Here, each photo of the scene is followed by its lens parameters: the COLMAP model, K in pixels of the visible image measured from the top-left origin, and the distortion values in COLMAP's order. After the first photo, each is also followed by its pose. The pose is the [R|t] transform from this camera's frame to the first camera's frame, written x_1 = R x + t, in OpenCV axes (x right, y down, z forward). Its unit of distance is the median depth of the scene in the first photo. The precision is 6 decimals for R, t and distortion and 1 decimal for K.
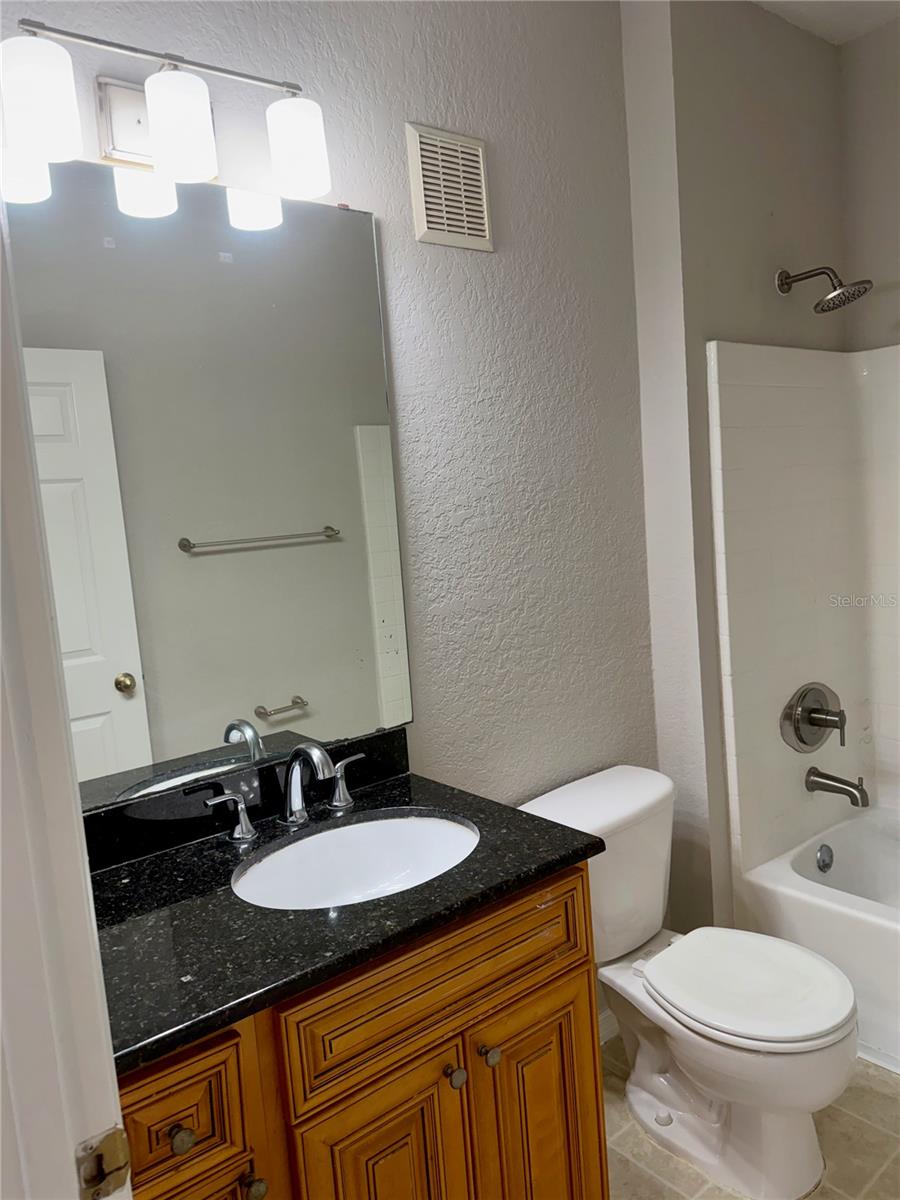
lens RADIAL K [[848.2, 0, 449.2], [0, 848.2, 605.4], [0, 0, 1]] dist [0.067524, -0.092167]
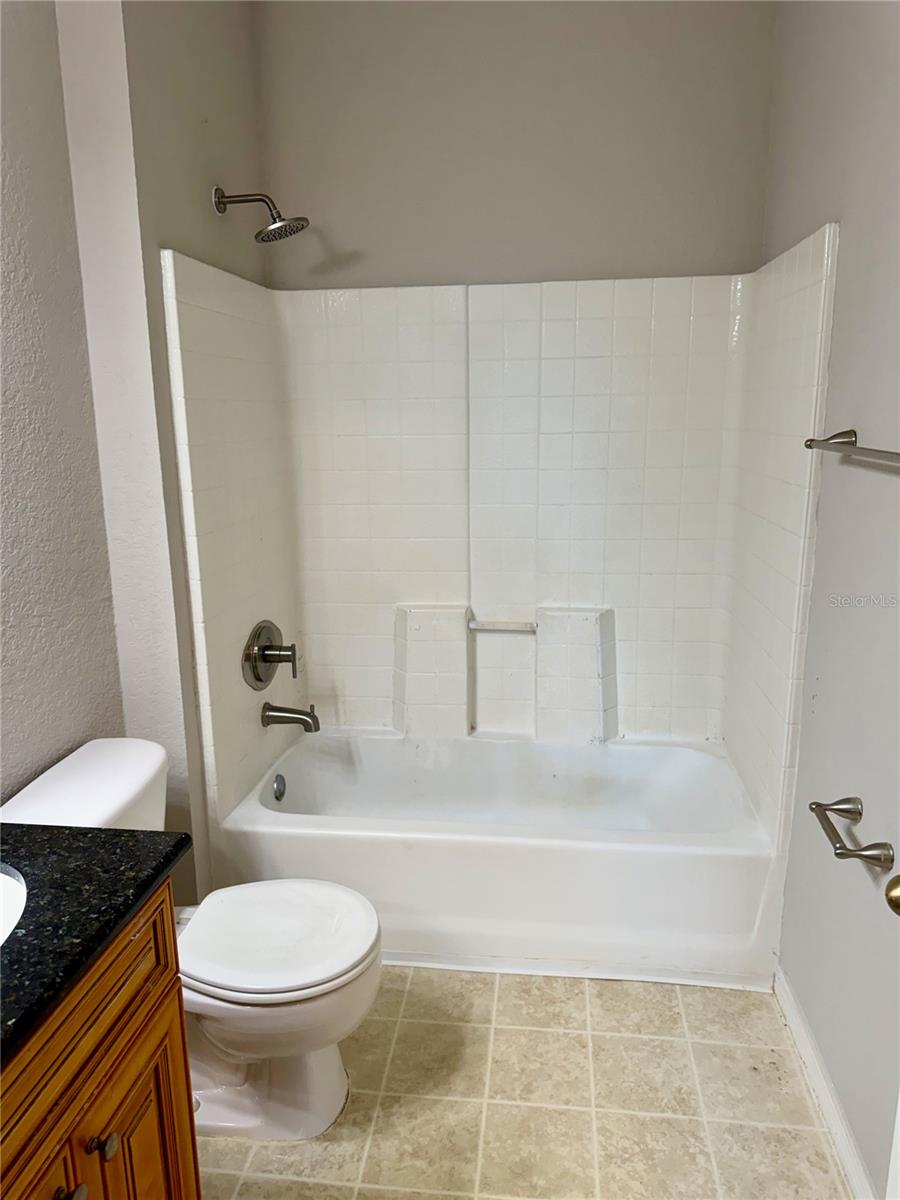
lens RADIAL K [[848.2, 0, 461.7], [0, 848.2, 602.2], [0, 0, 1]] dist [0.067524, -0.092167]
pose [[0.720319, -0.084652, 0.688458, -0.127679], [0.038574, 0.995878, 0.082092, -0.006403], [-0.692570, -0.032576, 0.720615, 0.149723]]
